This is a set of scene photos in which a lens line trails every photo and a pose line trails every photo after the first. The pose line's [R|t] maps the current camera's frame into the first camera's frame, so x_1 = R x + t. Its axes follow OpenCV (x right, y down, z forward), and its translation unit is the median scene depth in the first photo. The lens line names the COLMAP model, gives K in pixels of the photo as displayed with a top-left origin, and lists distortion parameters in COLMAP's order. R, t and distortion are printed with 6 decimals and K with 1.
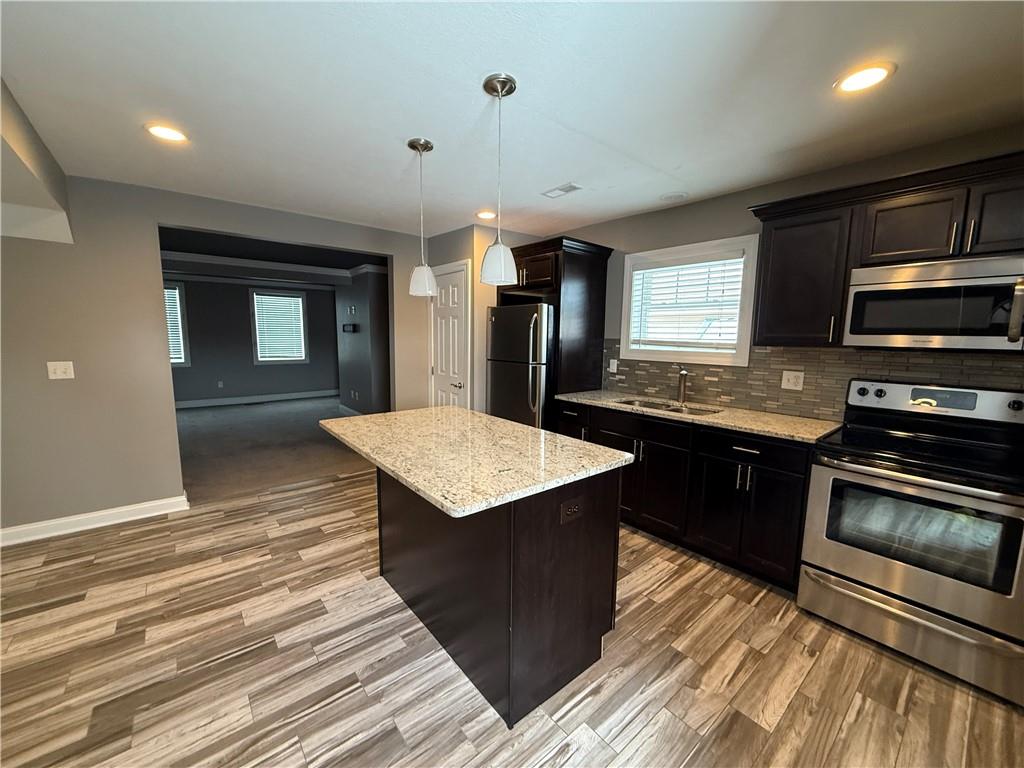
lens RADIAL K [[404.6, 0, 507.0], [0, 404.6, 388.0], [0, 0, 1]] dist [-0.005842, 0.000185]
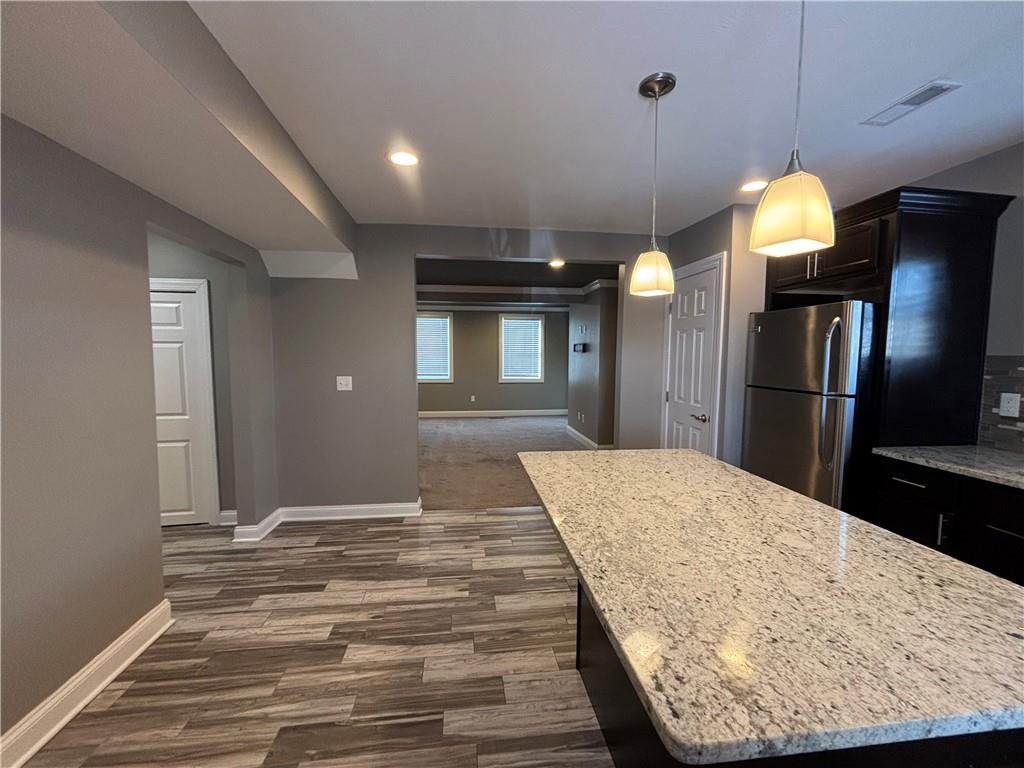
lens RADIAL K [[410.4, 0, 510.8], [0, 410.4, 385.6], [0, 0, 1]] dist [0.000524, 0.000447]
pose [[0.848112, 0.032213, -0.528836, -0.024423], [-0.062683, 0.997240, -0.039782, -0.019759], [0.526095, 0.066889, 0.847791, 0.208509]]
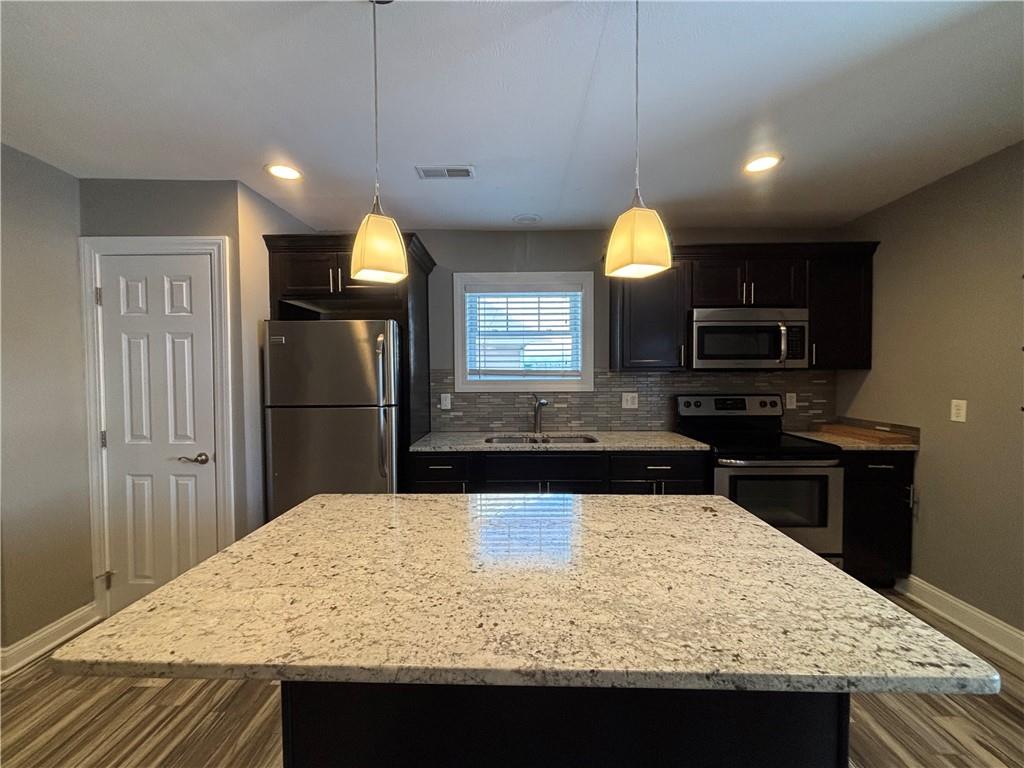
lens RADIAL K [[410.4, 0, 506.5], [0, 410.4, 387.8], [0, 0, 1]] dist [0.000524, 0.000447]
pose [[0.652371, -0.049285, 0.756295, -0.377031], [0.113741, 0.992949, -0.033405, -0.050514], [-0.749316, 0.107815, 0.653377, 0.443175]]
